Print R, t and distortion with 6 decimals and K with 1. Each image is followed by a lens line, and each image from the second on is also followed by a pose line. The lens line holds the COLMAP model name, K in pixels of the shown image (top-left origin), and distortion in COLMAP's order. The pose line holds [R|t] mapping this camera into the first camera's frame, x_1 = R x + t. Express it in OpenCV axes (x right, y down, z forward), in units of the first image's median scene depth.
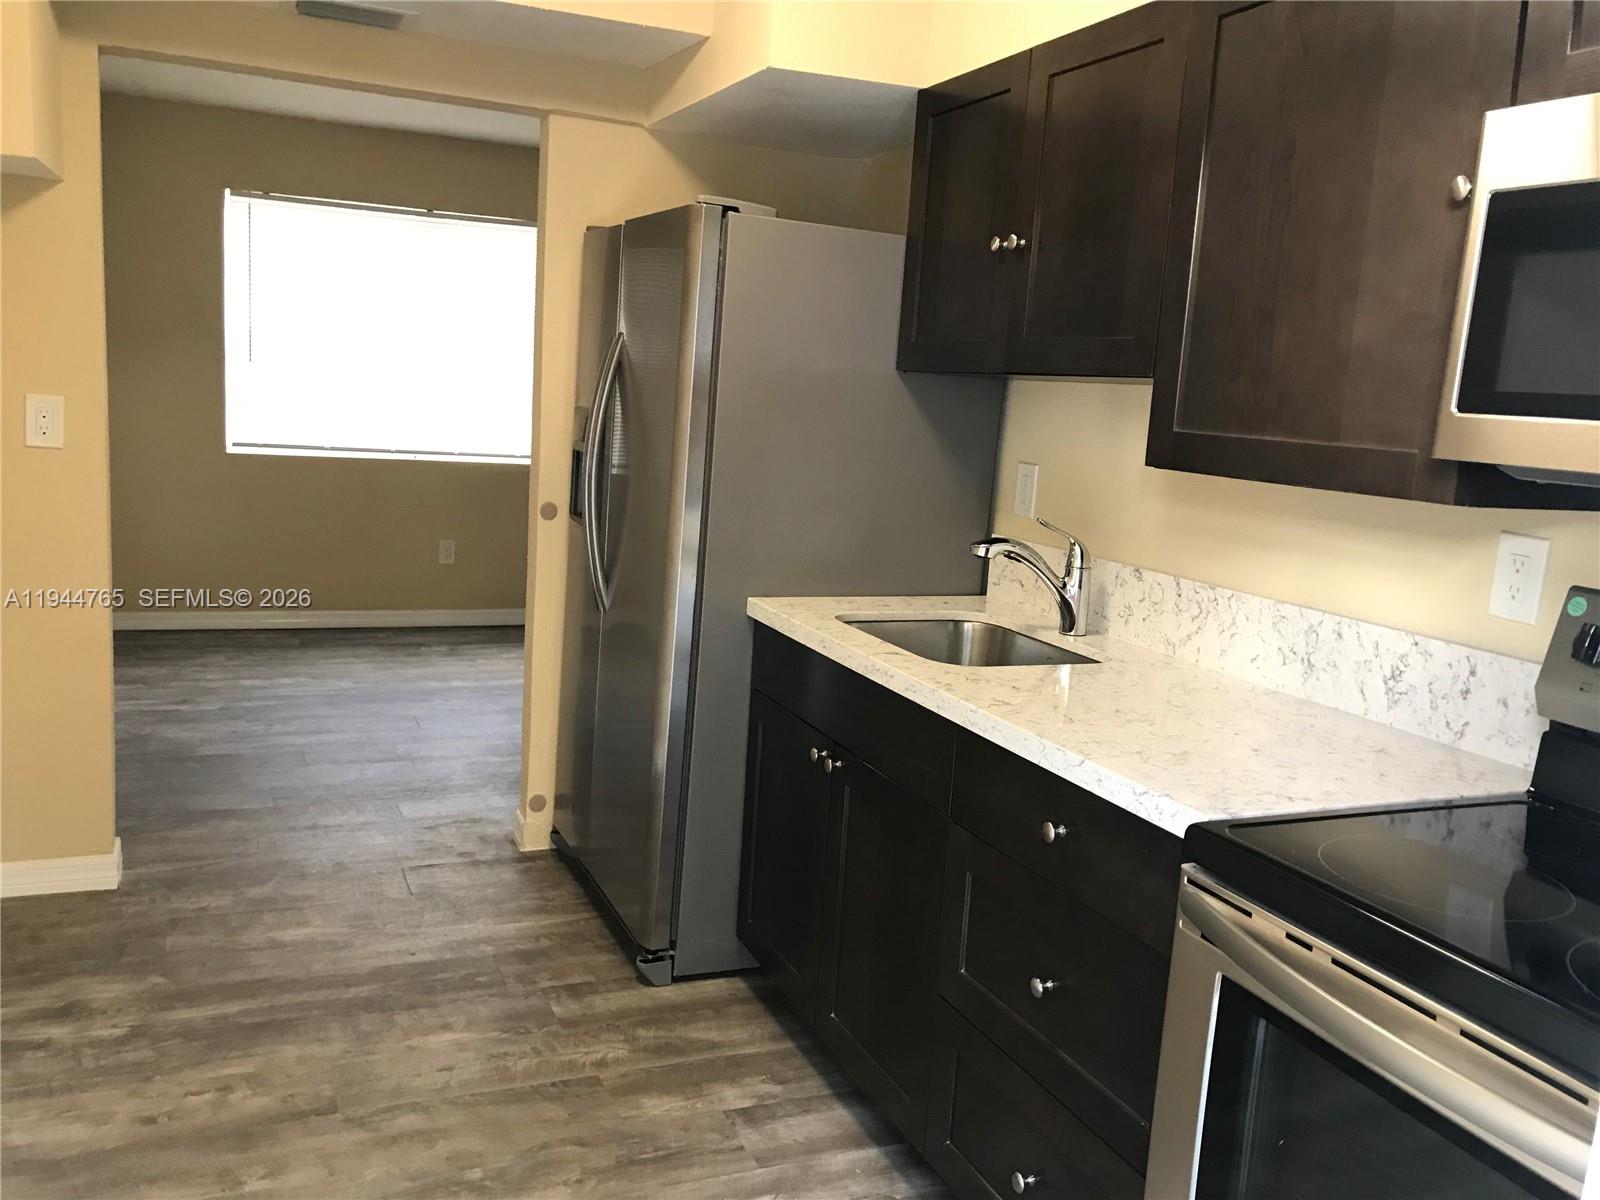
lens RADIAL K [[1330.7, 0, 825.7], [0, 1330.7, 602.1], [0, 0, 1]] dist [0.080399, 0.009041]
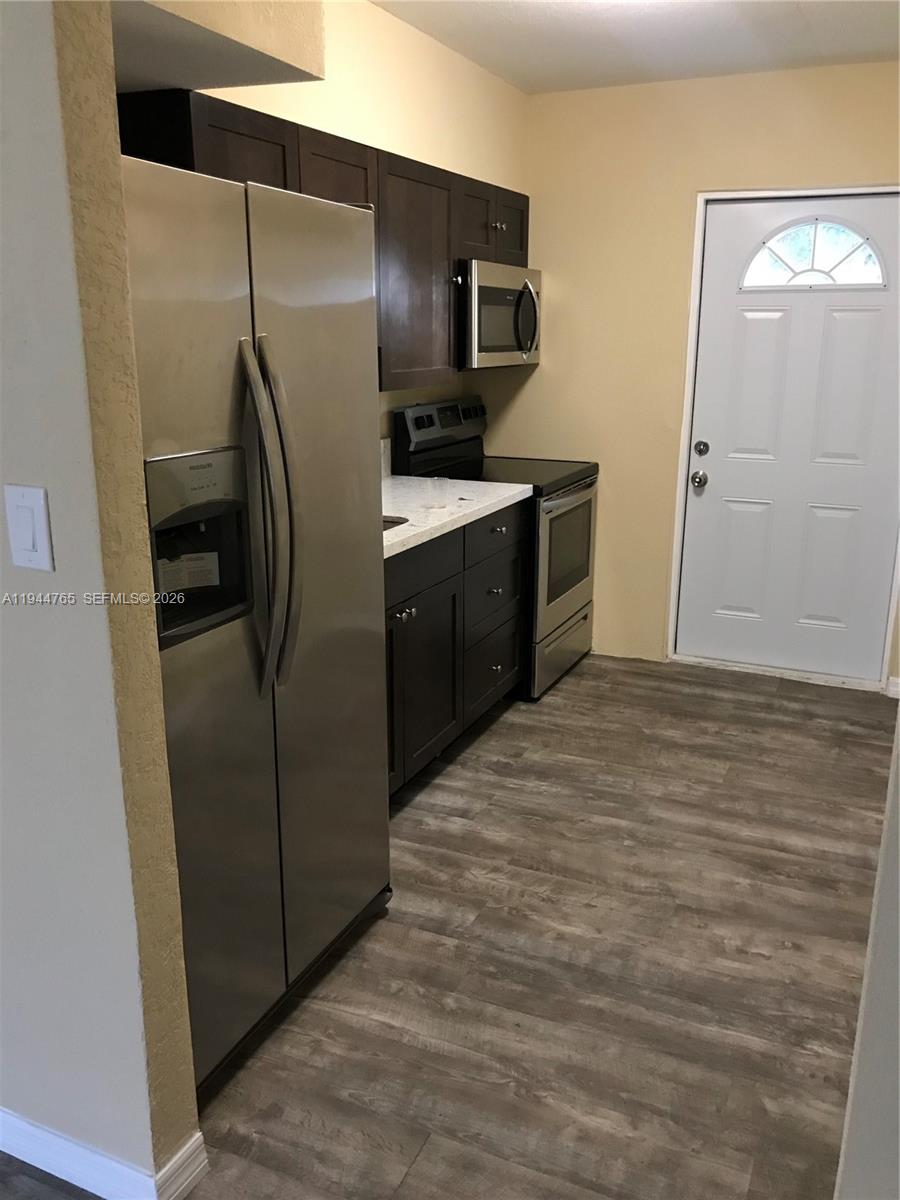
lens RADIAL K [[998.0, 0, 450.0], [0, 998.0, 600.0], [0, 0, 1]] dist [0.080399, 0.009041]
pose [[-0.658536, -0.262181, 0.705401, -0.802777], [0.073804, 0.910330, 0.407249, -0.338307], [-0.748921, 0.320249, -0.580136, 1.568098]]
